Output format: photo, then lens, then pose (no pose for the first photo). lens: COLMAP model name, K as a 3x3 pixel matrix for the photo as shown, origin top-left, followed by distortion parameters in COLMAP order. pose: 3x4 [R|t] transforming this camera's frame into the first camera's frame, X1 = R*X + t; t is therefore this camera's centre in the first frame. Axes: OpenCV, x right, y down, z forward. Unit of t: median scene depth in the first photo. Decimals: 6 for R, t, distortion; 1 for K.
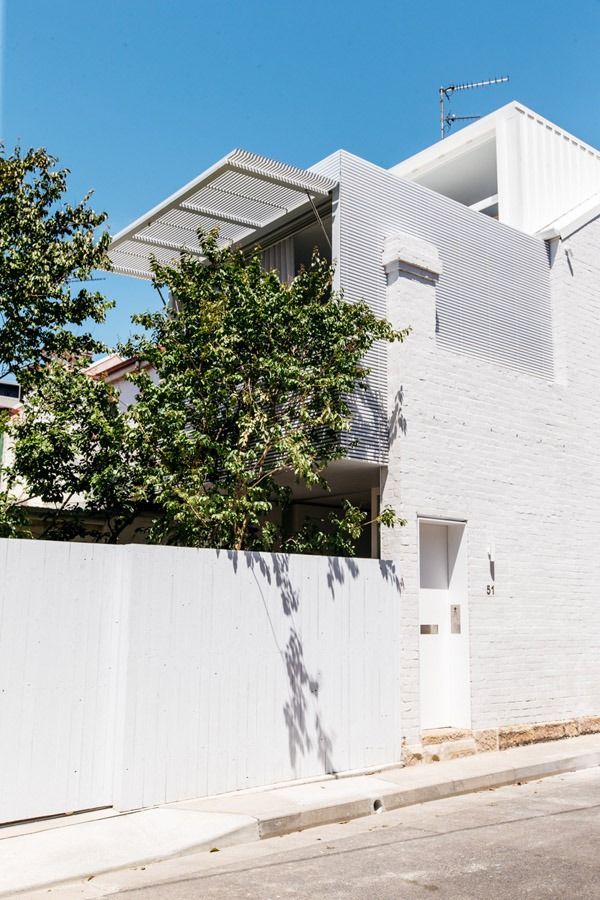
lens RADIAL K [[852.5, 0, 293.7], [0, 852.5, 457.8], [0, 0, 1]] dist [-0.011864, 0.000000]
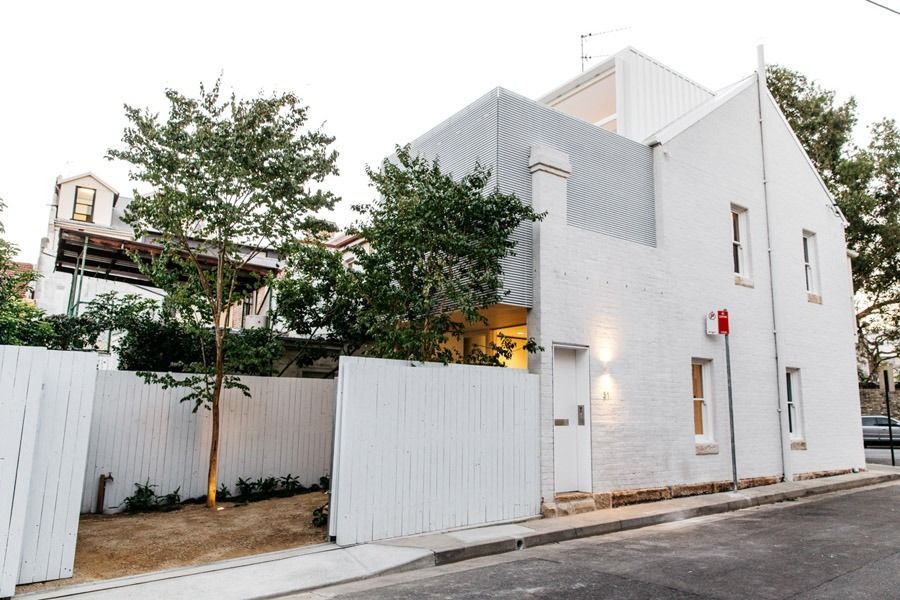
lens RADIAL K [[614.9, 0, 462.1], [0, 614.9, 305.4], [0, 0, 1]] dist [-0.001854, -0.009190]
pose [[0.998996, -0.005955, -0.044401, 0.038153], [0.006357, 0.999940, 0.008915, -0.005007], [0.044345, -0.009188, 0.998974, -0.032965]]
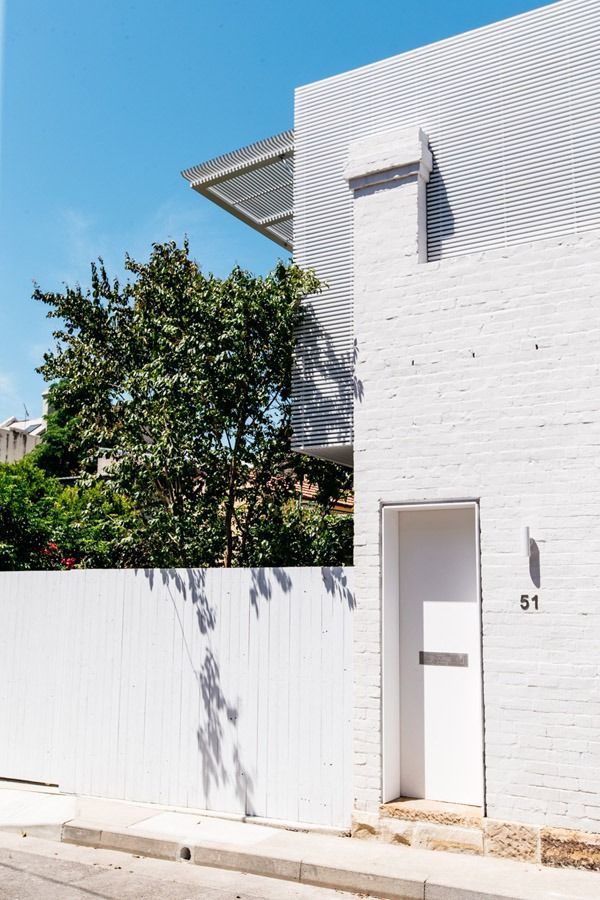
lens RADIAL K [[882.4, 0, 304.1], [0, 882.4, 451.8], [0, 0, 1]] dist [-0.013783, 0.000000]
pose [[0.354384, -0.162428, -0.920885, 0.806095], [0.159982, 0.980810, -0.111432, 0.094375], [0.921313, -0.107835, 0.373569, 0.631233]]
